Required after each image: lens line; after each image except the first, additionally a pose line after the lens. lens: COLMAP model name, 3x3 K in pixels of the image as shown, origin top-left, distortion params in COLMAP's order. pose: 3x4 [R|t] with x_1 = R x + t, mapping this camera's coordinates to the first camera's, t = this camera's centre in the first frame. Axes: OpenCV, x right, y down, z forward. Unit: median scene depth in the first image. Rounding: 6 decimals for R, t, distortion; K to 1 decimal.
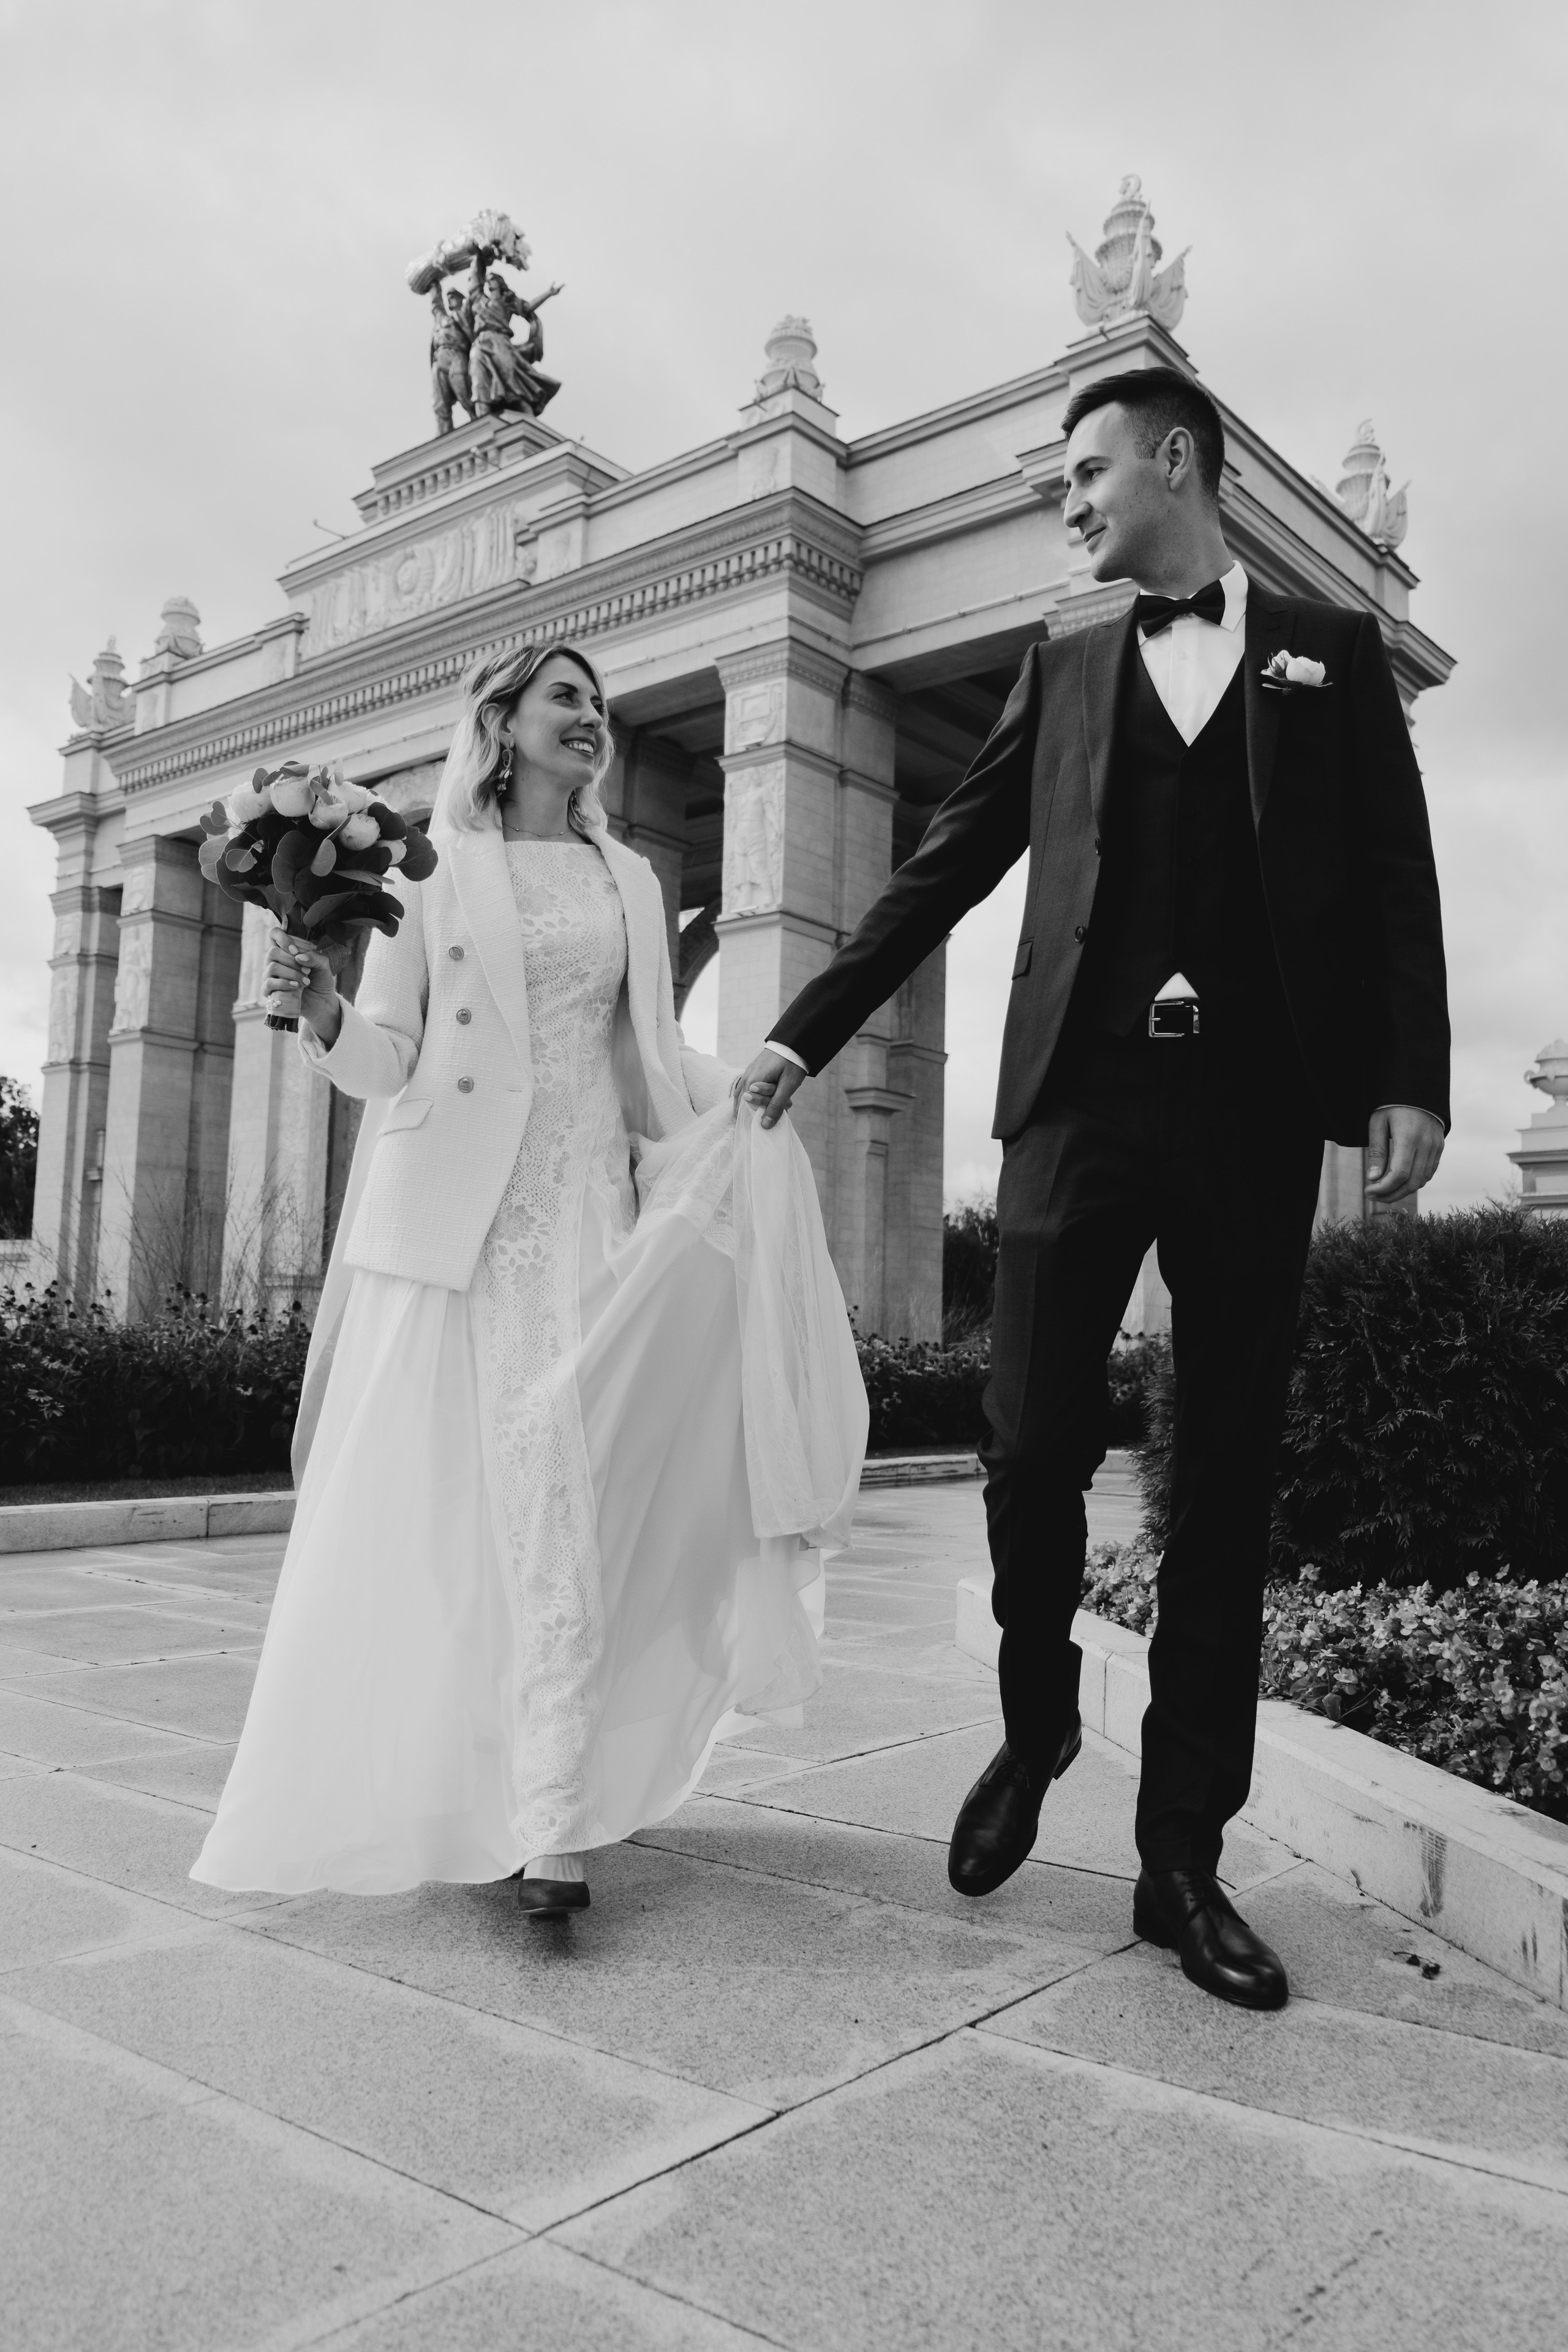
lens RADIAL K [[1818.8, 0, 783.0], [0, 1818.8, 1174.3], [0, 0, 1]] dist [-0.001905, -0.001953]
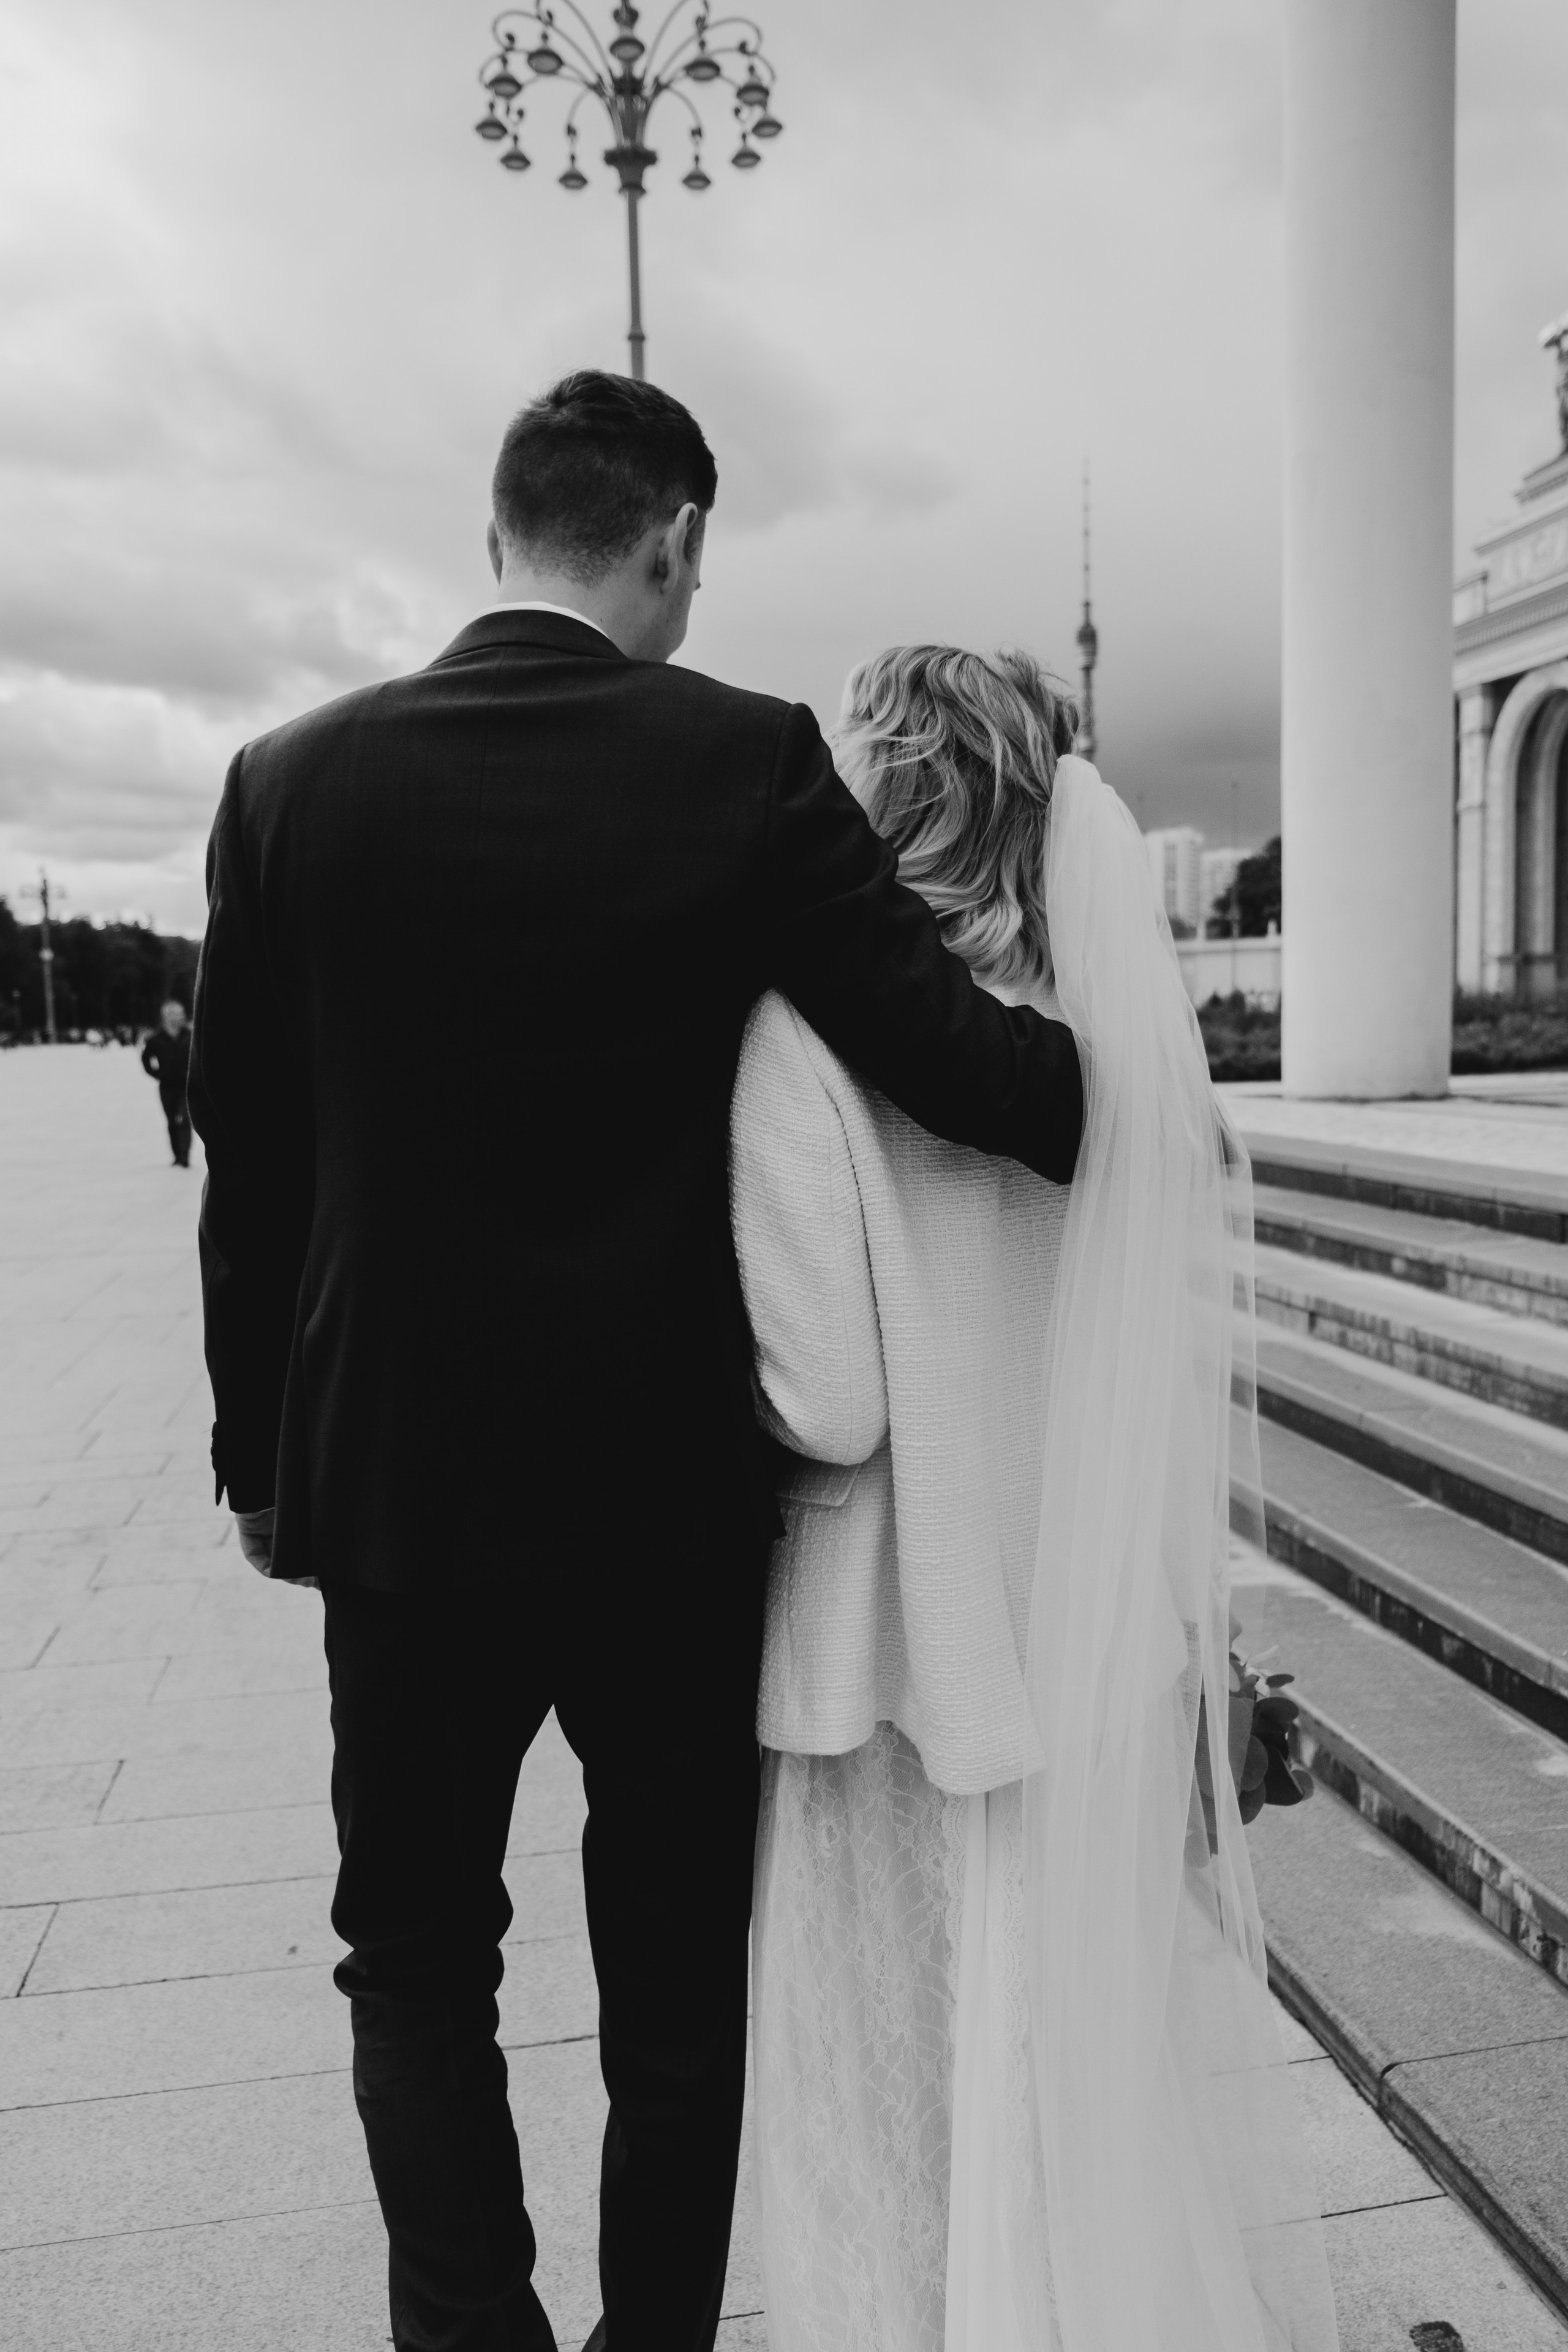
lens RADIAL K [[1818.8, 0, 786.8], [0, 1818.8, 1177.8], [0, 0, 1]] dist [-0.001905, -0.001953]
pose [[0.761629, 0.020803, -0.647680, 0.362674], [0.105850, 0.982066, 0.156017, -0.083230], [0.639310, -0.187384, 0.745768, -0.826223]]
